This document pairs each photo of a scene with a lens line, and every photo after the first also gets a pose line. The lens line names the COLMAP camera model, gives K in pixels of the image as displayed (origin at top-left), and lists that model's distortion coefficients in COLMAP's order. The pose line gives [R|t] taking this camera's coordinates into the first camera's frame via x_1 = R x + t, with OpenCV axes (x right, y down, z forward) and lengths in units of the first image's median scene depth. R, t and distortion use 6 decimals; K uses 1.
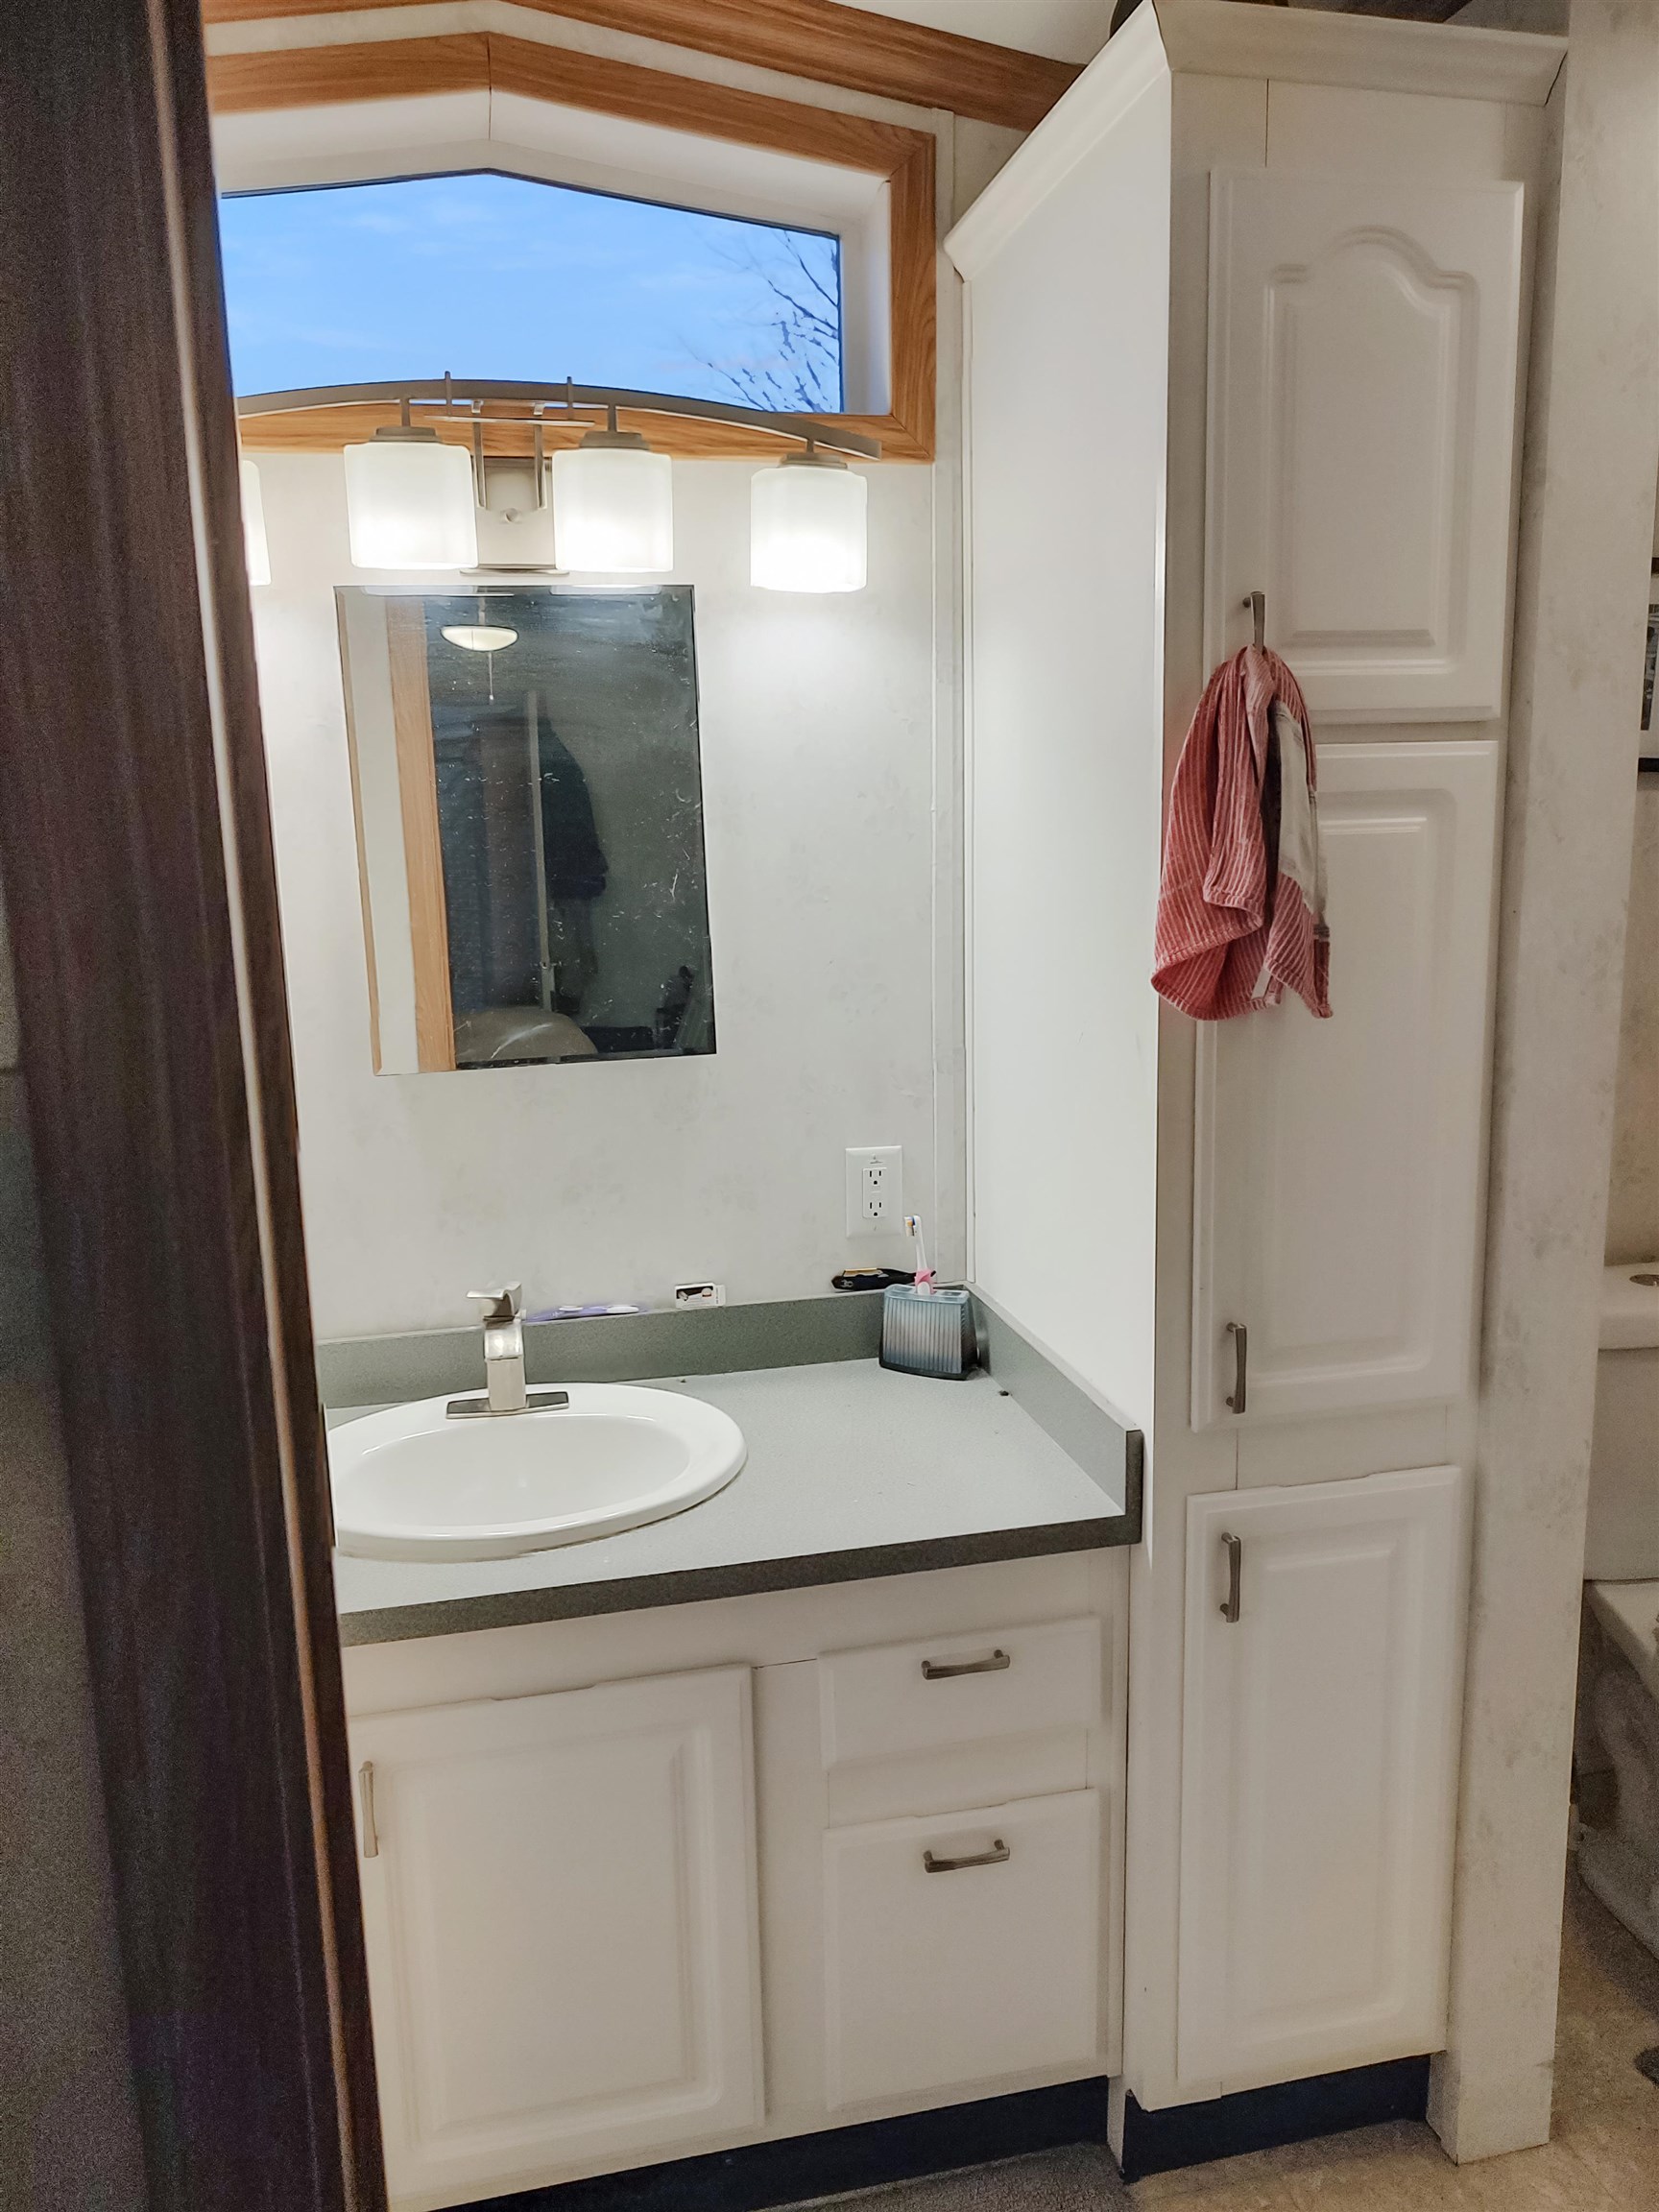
lens RADIAL K [[1593.1, 0, 829.5], [0, 1593.1, 1106.0], [0, 0, 1]] dist [0.005595, -0.010399]
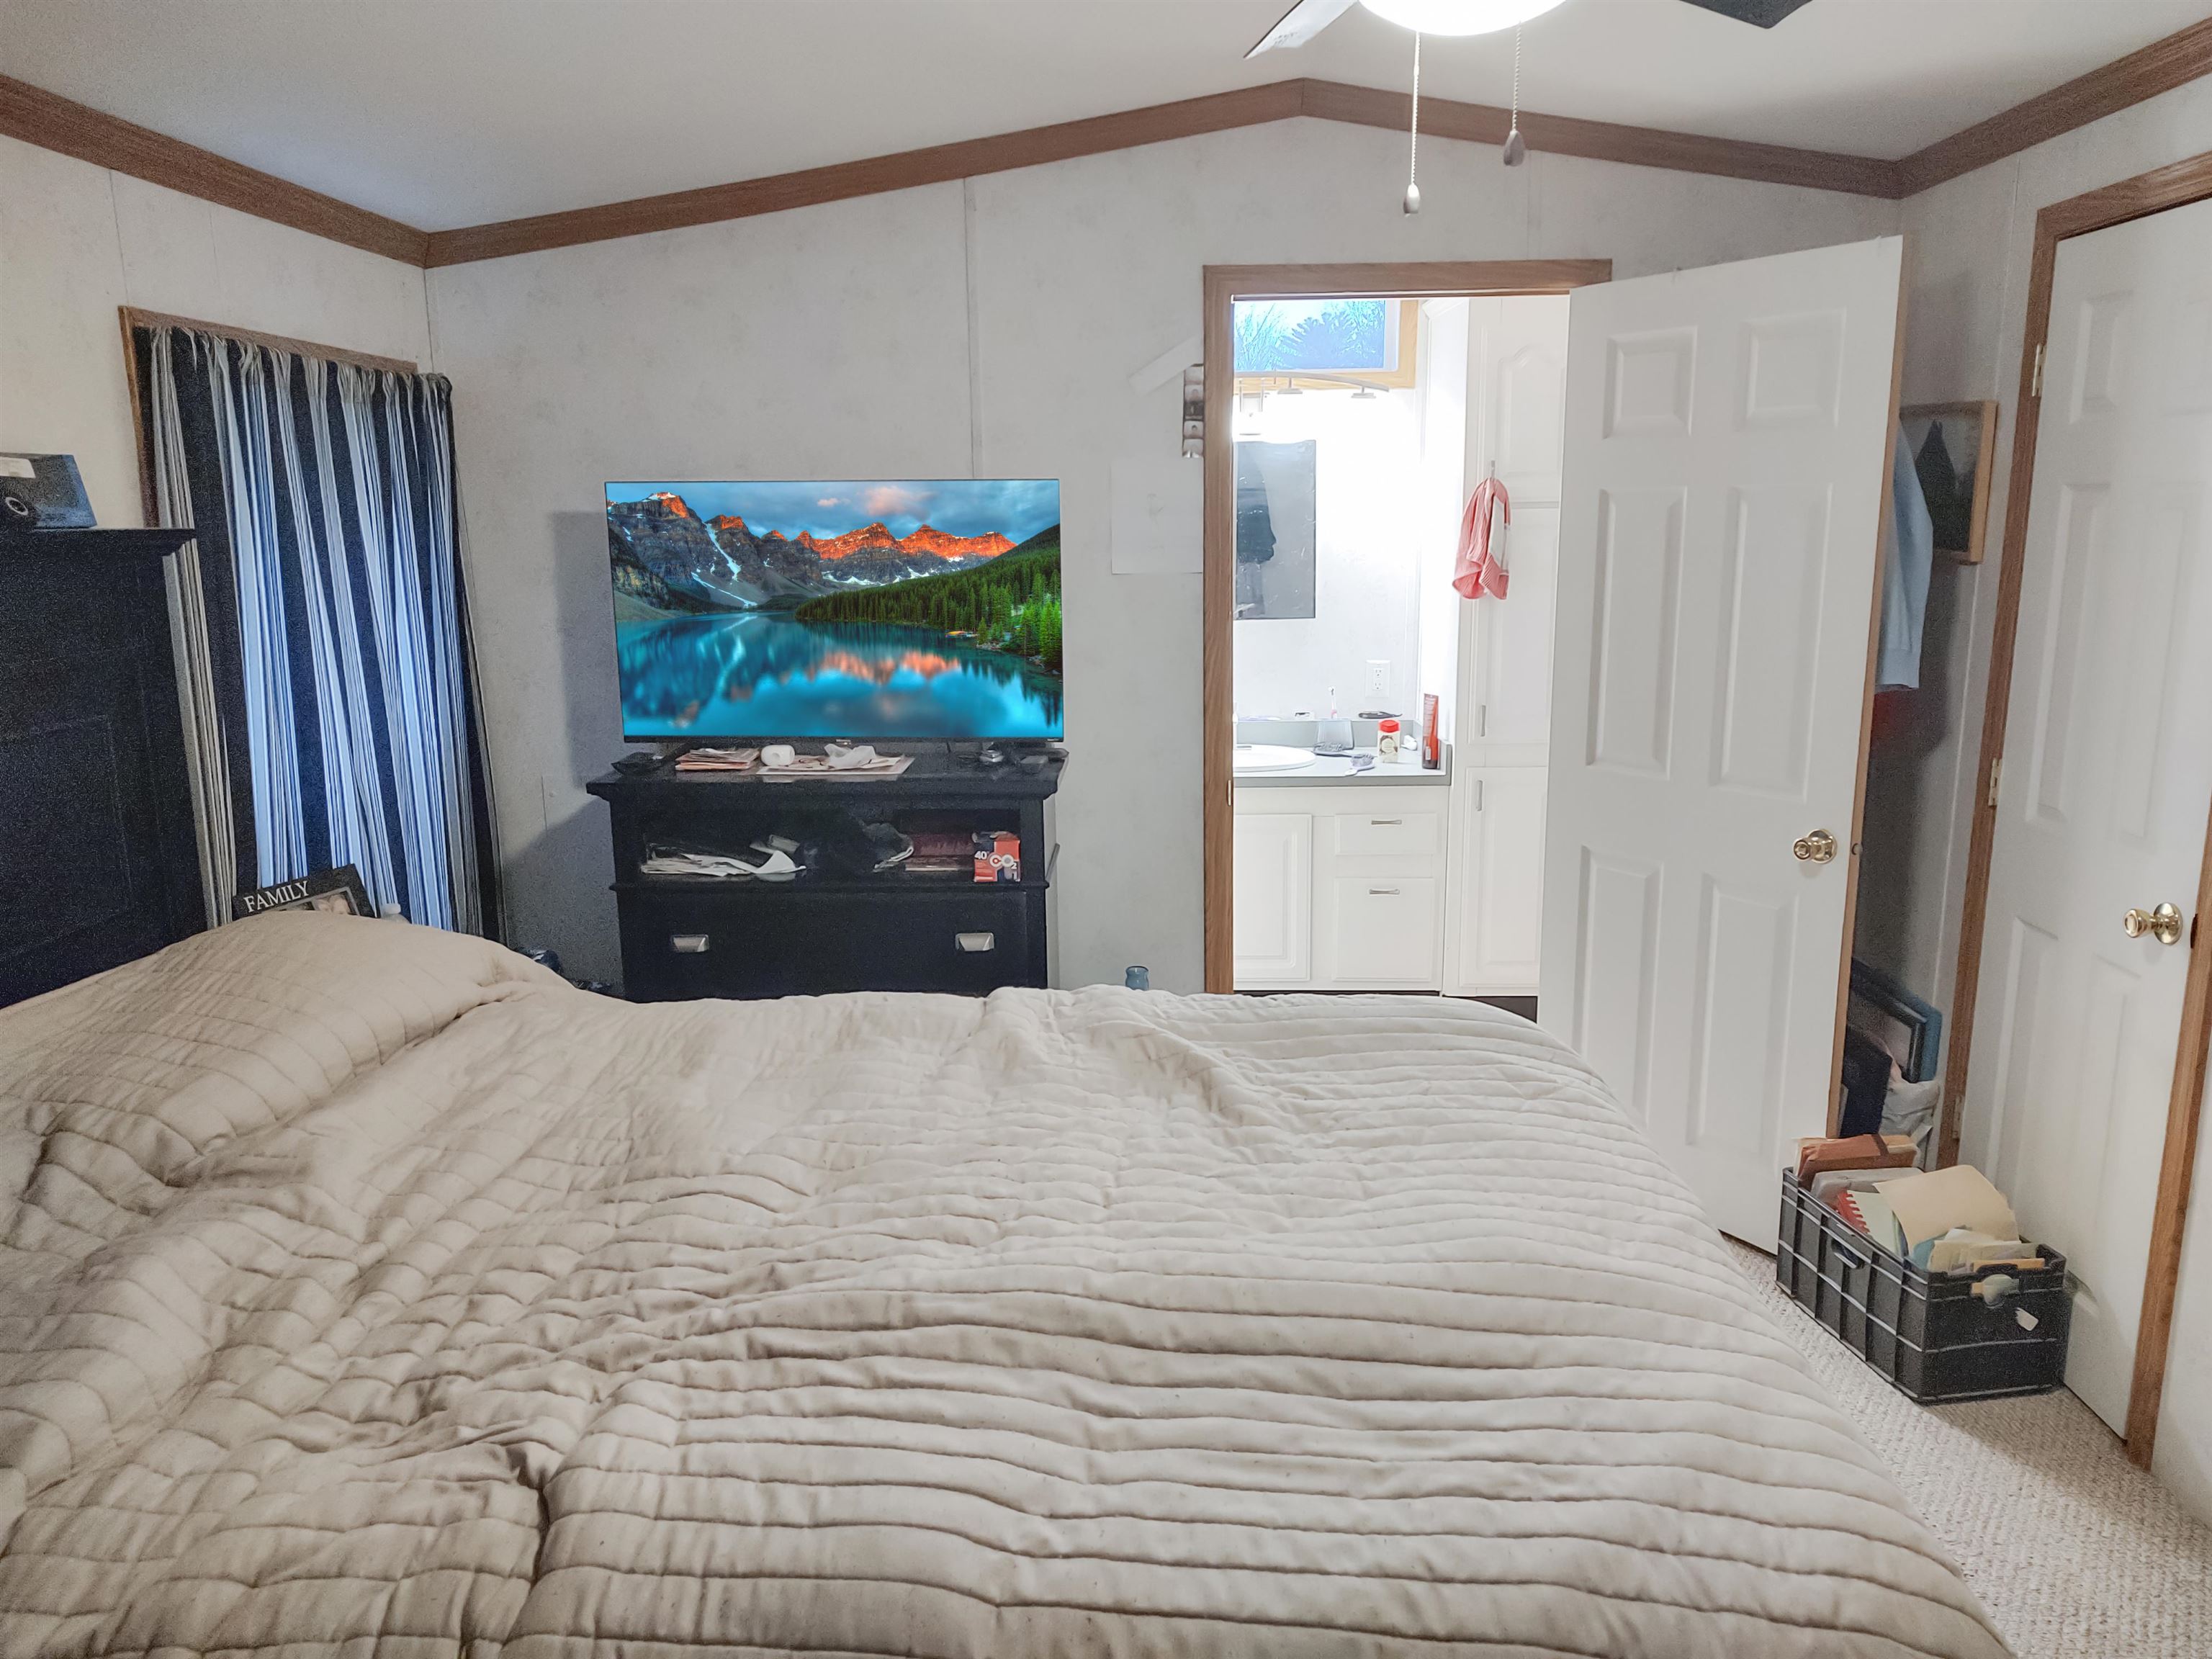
lens RADIAL K [[1593.1, 0, 1106.0], [0, 1593.1, 829.5], [0, 0, 1]] dist [0.005595, -0.010399]
pose [[0.970666, 0.059018, -0.233078, 0.284110], [-0.051785, 0.997971, 0.037037, 0.299904], [0.234791, -0.023880, 0.971753, -2.060901]]
